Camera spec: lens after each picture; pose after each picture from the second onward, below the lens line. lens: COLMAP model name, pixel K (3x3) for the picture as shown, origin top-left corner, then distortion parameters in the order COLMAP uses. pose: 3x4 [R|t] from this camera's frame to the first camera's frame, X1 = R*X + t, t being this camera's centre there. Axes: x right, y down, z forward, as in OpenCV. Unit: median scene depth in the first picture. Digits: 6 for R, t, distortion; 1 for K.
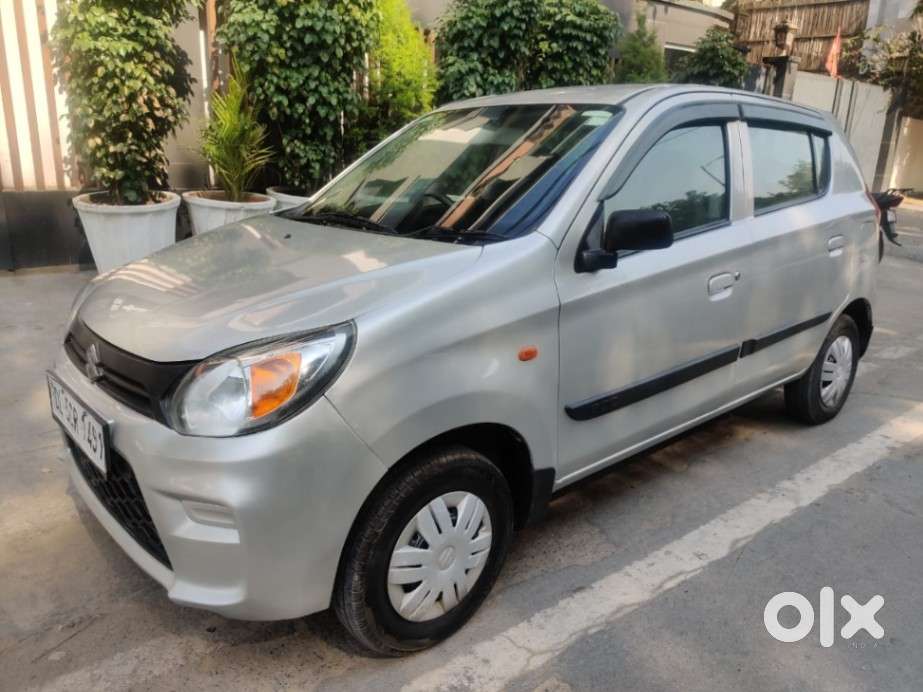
lens RADIAL K [[713.5, 0, 461.7], [0, 713.5, 347.9], [0, 0, 1]] dist [0.050040, -0.046523]
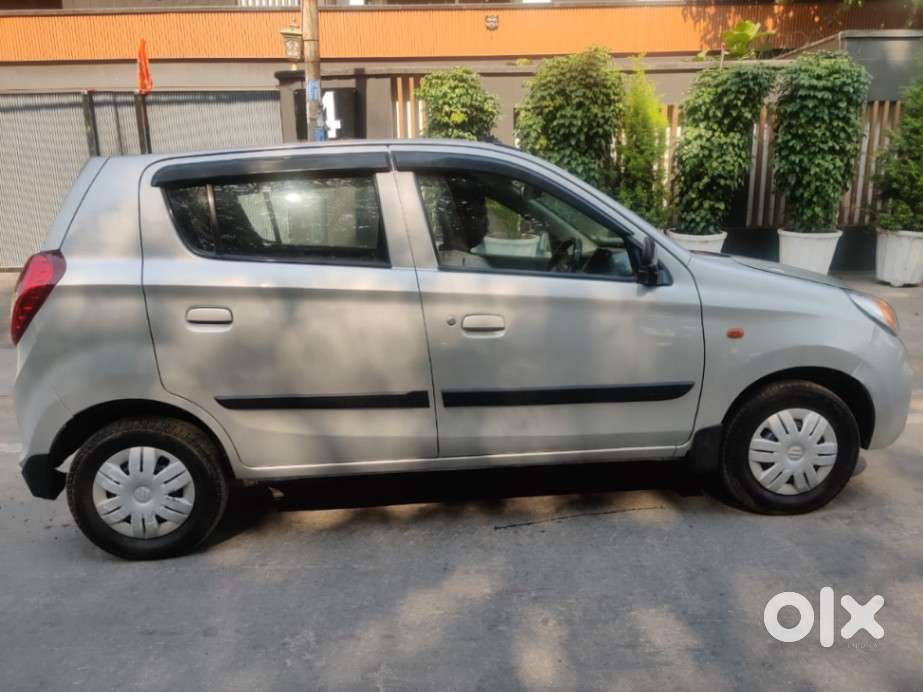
lens RADIAL K [[713.5, 0, 462.1], [0, 713.5, 342.8], [0, 0, 1]] dist [0.050040, -0.046523]
pose [[0.770617, 0.086044, -0.631464, 0.573358], [-0.133329, 0.990684, -0.027718, 0.070897], [0.623196, 0.105552, 0.774910, -0.222397]]
